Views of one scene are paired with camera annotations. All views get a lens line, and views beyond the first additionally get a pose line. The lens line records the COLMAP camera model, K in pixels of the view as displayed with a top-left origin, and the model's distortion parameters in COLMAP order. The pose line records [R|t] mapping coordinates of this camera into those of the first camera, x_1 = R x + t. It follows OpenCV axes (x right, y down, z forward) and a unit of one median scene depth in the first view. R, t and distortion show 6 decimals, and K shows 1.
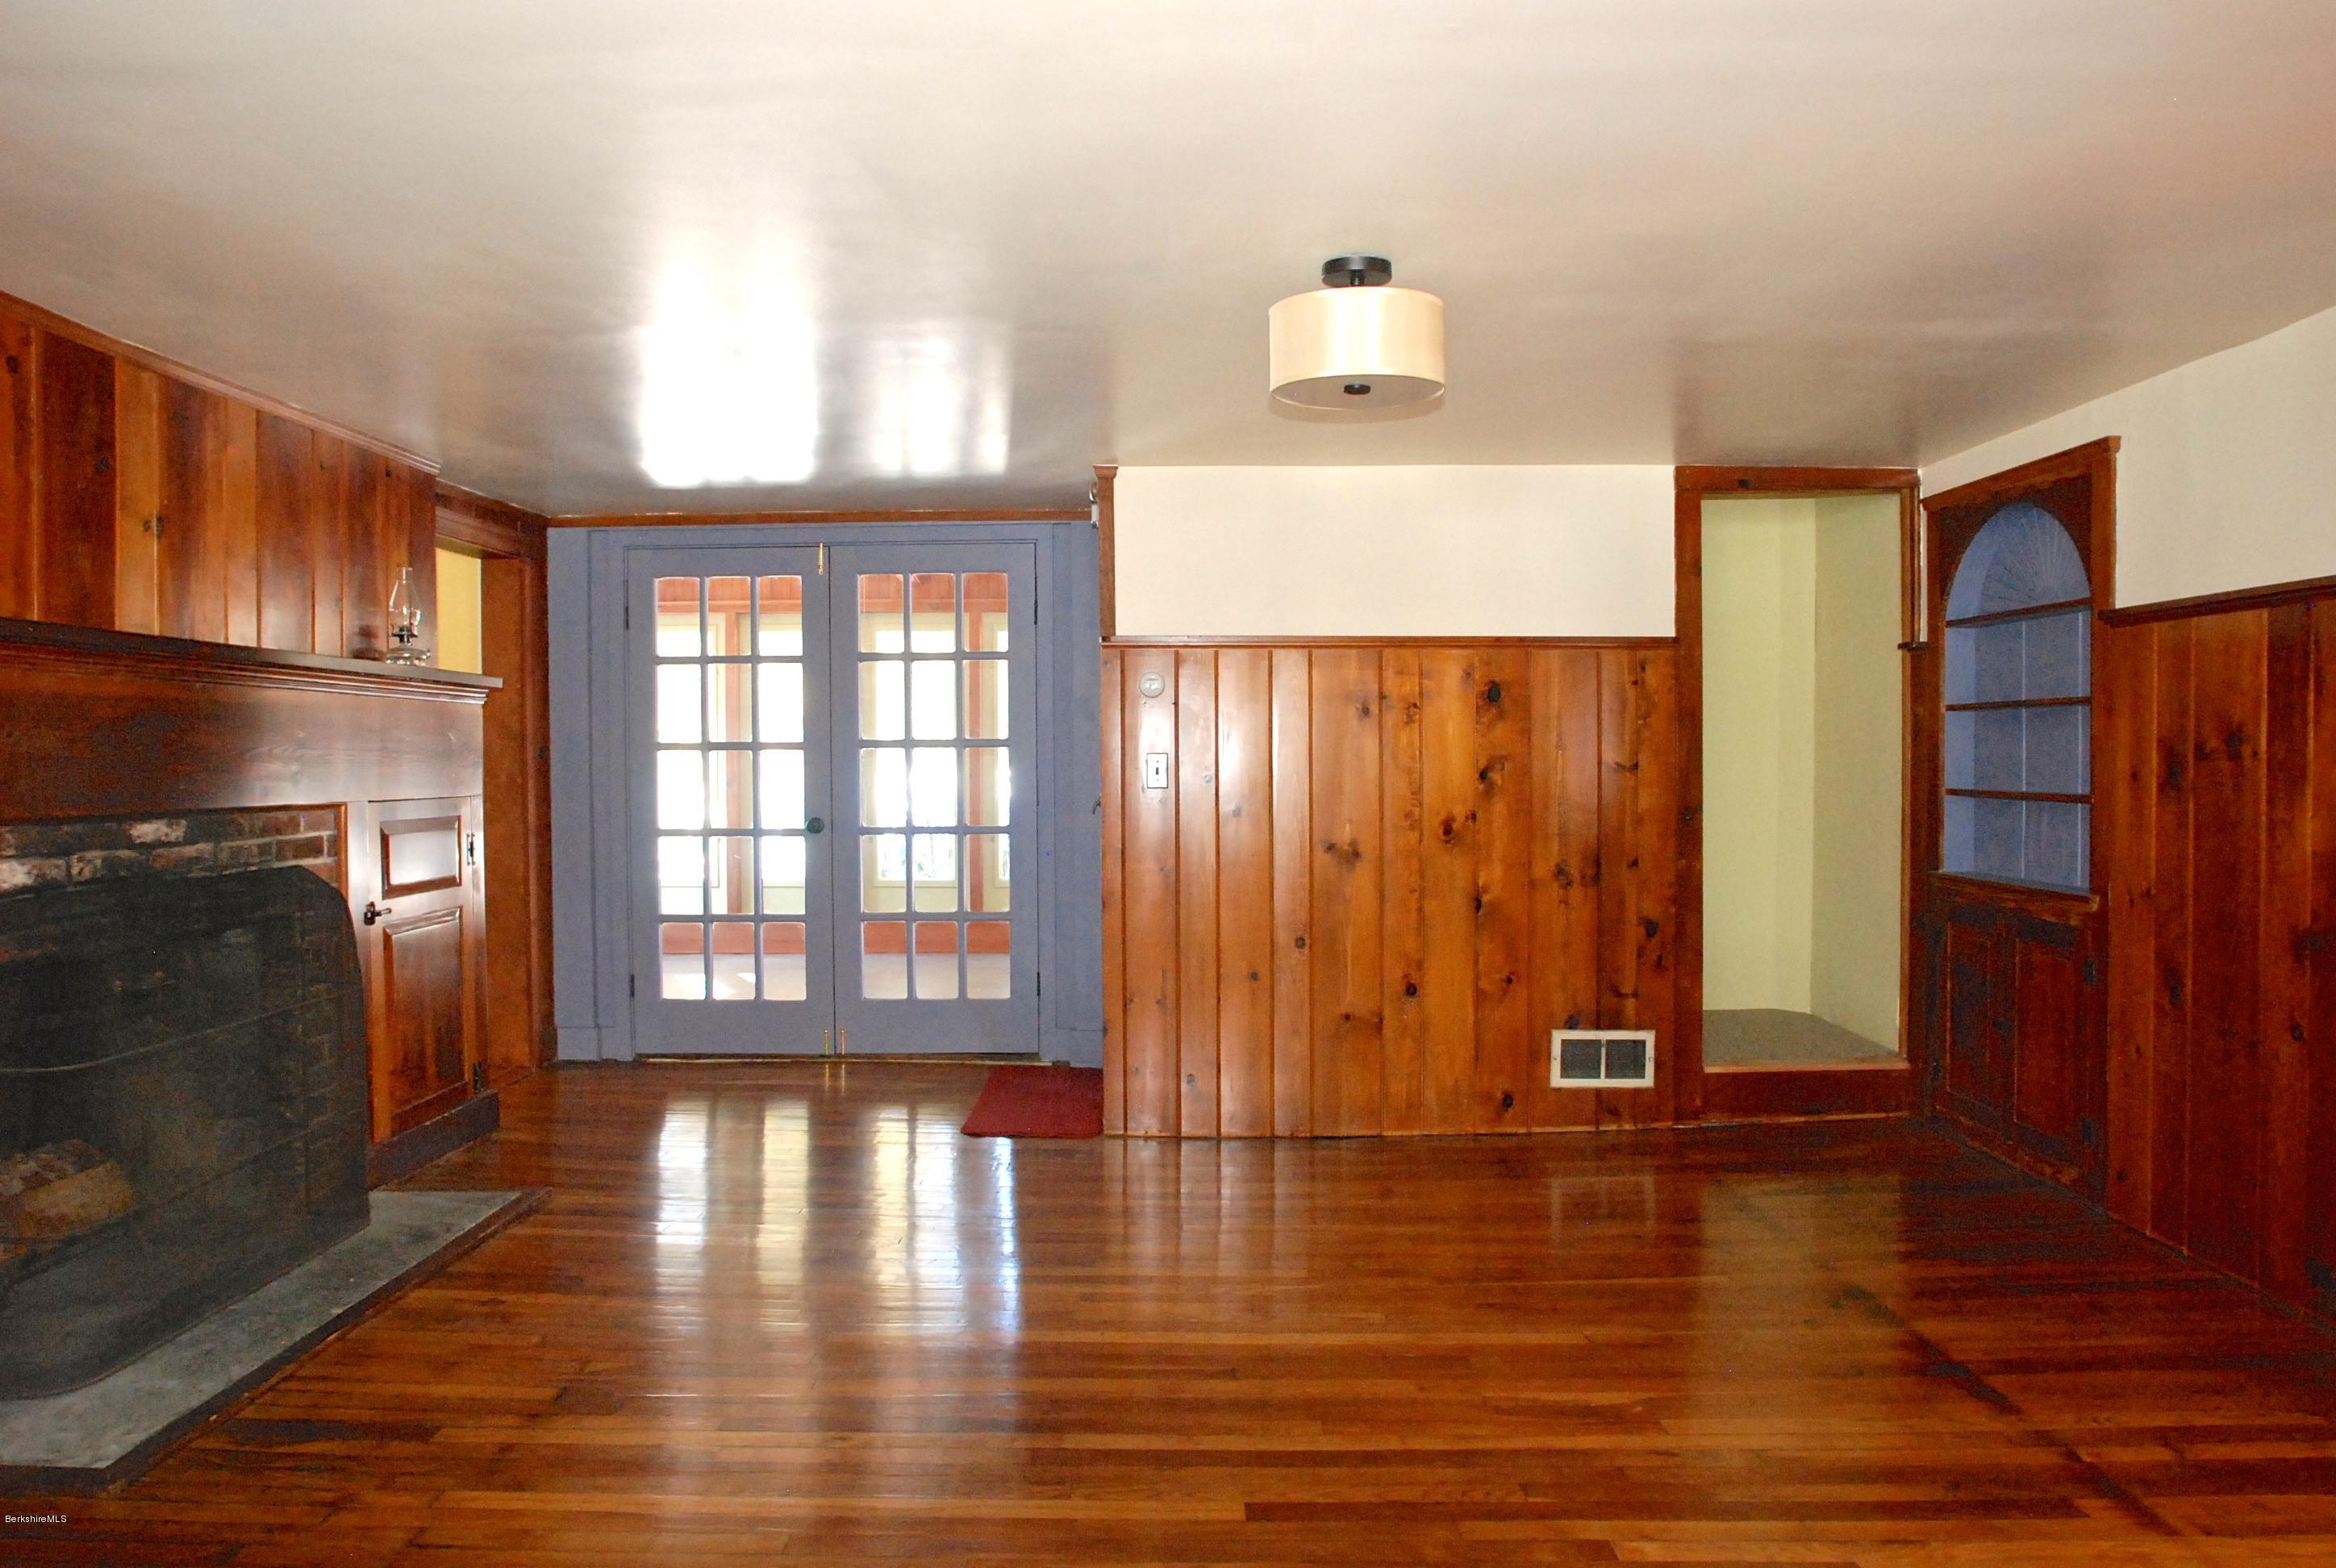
lens RADIAL K [[1426.7, 0, 1151.3], [0, 1426.7, 779.7], [0, 0, 1]] dist [-0.092024, 0.046623]
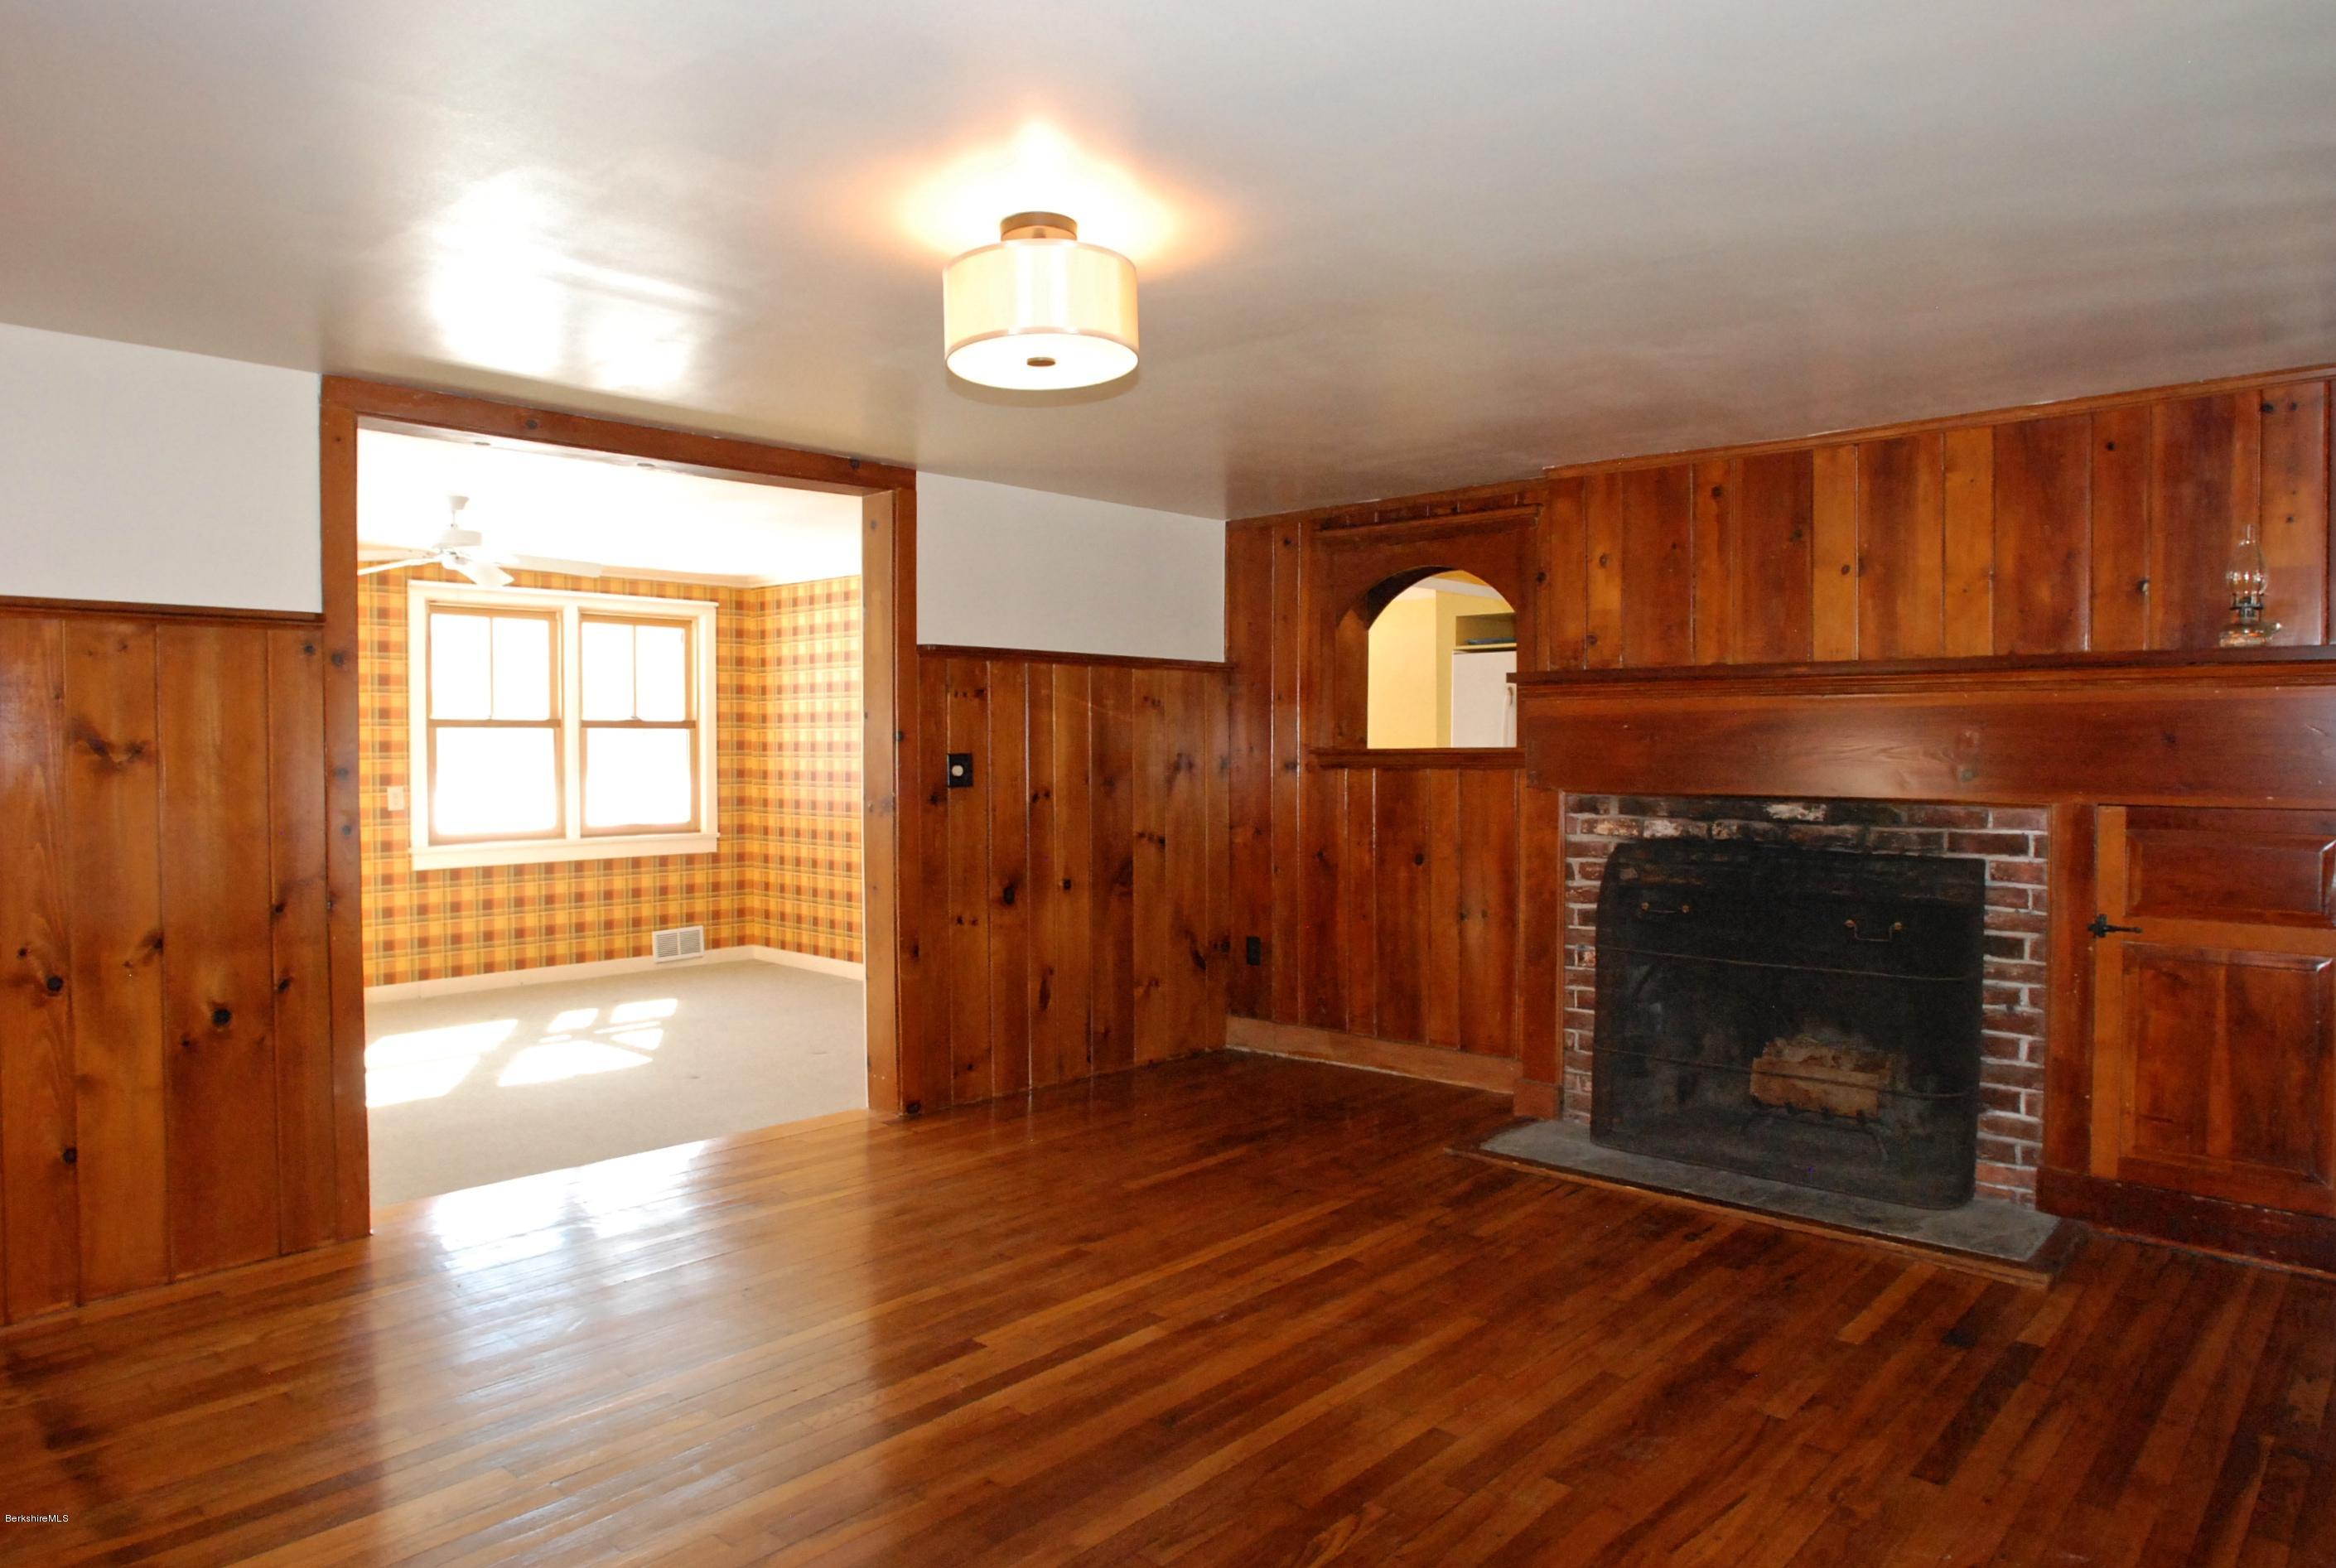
lens RADIAL K [[1426.7, 0, 1151.3], [0, 1426.7, 779.7], [0, 0, 1]] dist [-0.092024, 0.046623]
pose [[-0.675604, 0.024215, -0.736867, 0.653828], [-0.006639, 0.999220, 0.038923, -0.039378], [0.737235, 0.031188, -0.674916, 1.418831]]
